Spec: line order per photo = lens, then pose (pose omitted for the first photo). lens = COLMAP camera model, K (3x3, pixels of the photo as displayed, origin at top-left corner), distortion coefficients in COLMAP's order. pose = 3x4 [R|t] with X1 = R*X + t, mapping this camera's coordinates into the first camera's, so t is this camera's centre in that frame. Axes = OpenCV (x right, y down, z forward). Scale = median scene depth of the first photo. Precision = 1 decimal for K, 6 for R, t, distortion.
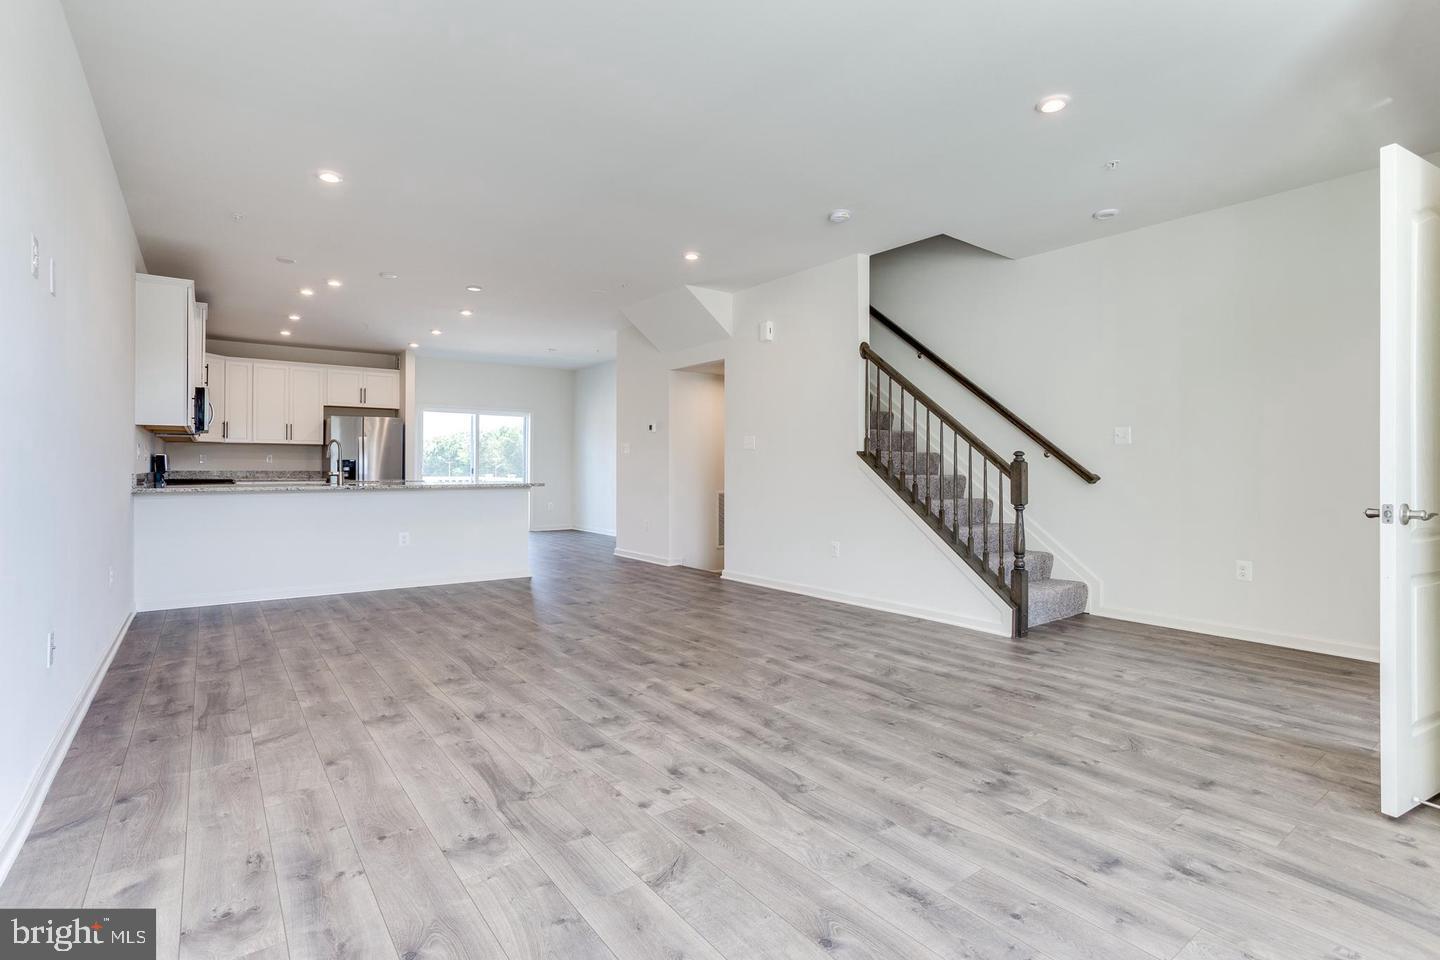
lens RADIAL K [[701.1, 0, 720.1], [0, 701.1, 475.8], [0, 0, 1]] dist [0.000211, -0.000020]
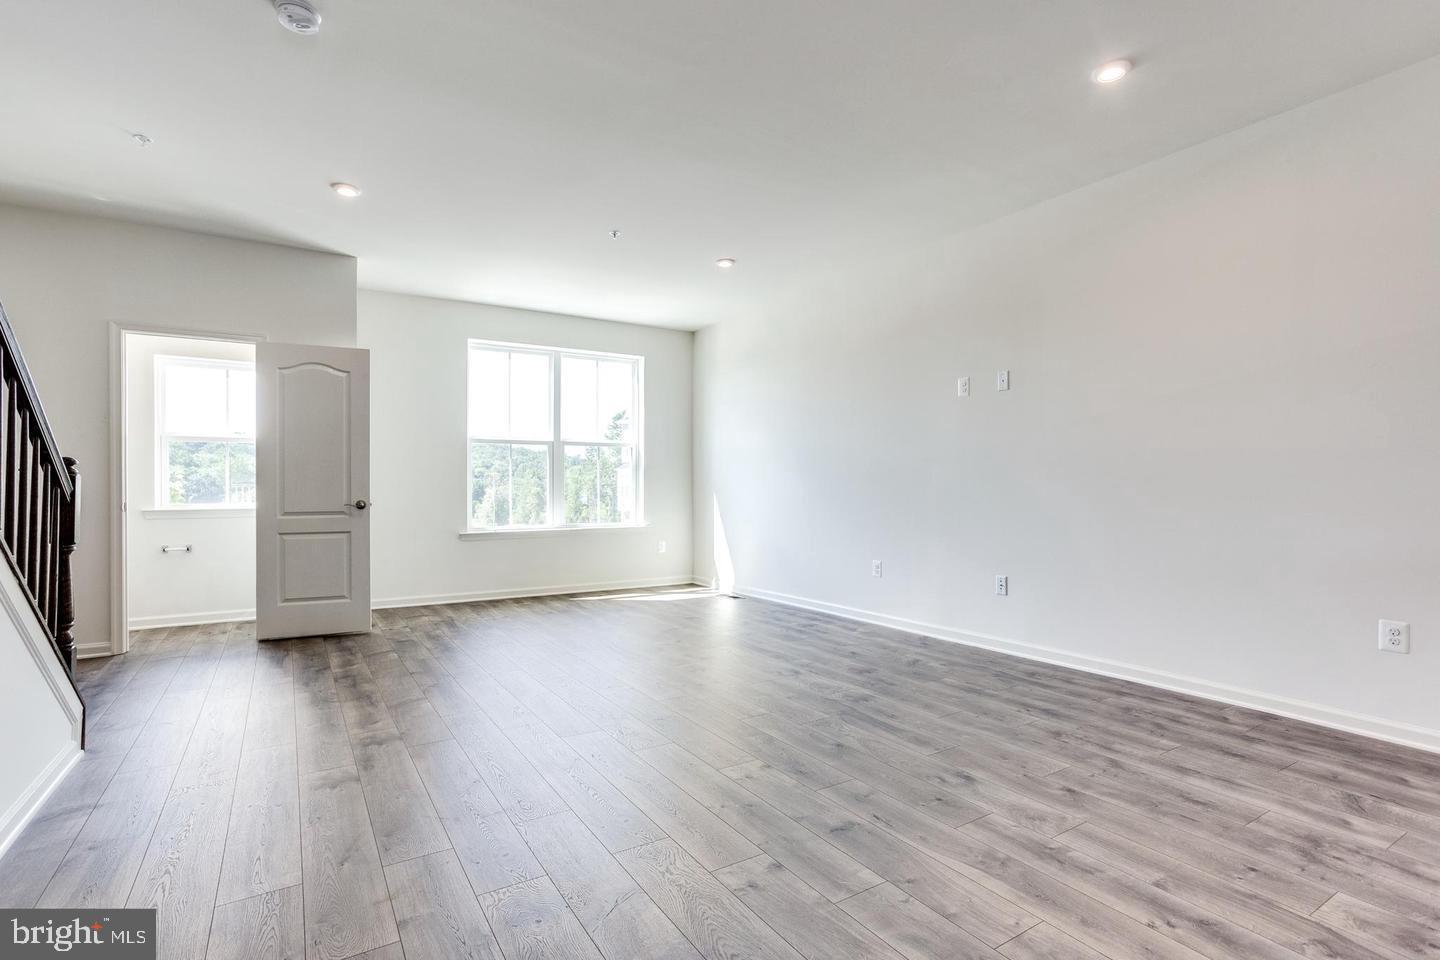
lens RADIAL K [[701.1, 0, 721.8], [0, 701.1, 481.0], [0, 0, 1]] dist [0.000211, -0.000020]
pose [[-0.995891, 0.001766, 0.090546, -0.309700], [0.000954, 0.999959, -0.009013, -0.008418], [-0.090558, -0.008889, -0.995852, 2.257057]]
